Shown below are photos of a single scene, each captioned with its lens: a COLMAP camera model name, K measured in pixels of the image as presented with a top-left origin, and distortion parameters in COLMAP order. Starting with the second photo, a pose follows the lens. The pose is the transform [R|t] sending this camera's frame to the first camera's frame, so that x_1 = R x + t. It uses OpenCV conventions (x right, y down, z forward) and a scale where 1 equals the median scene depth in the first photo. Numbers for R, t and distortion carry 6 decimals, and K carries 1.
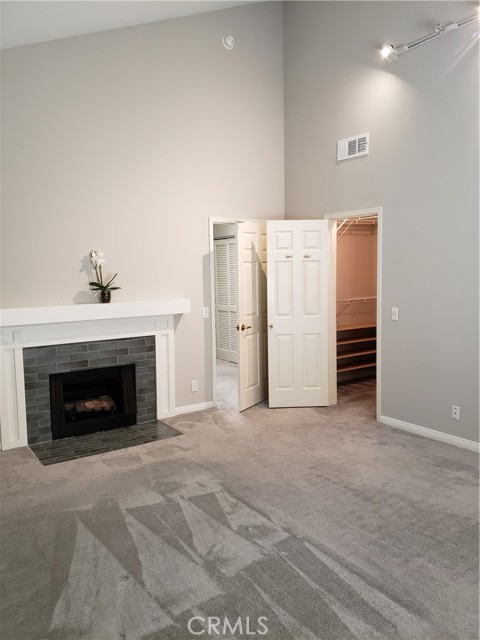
lens RADIAL K [[500.4, 0, 241.0], [0, 500.4, 313.6], [0, 0, 1]] dist [0.036144, -0.006015]
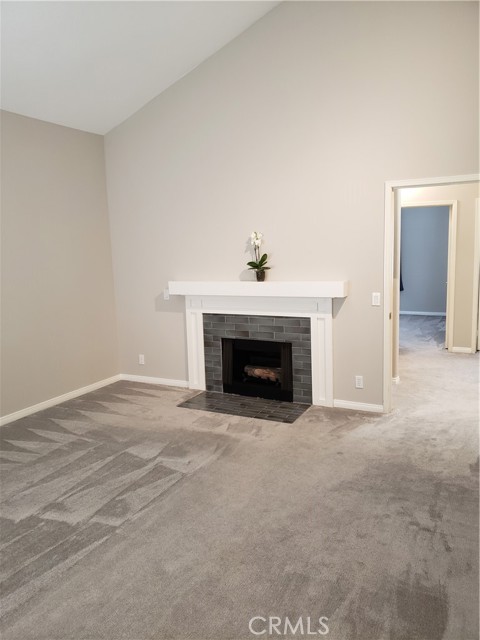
lens RADIAL K [[500.4, 0, 241.0], [0, 500.4, 313.6], [0, 0, 1]] dist [0.036144, -0.006015]
pose [[0.438471, 0.122808, -0.890315, 0.660870], [-0.047806, 0.992405, 0.113347, -0.070751], [0.897473, -0.007137, 0.441012, 0.487469]]
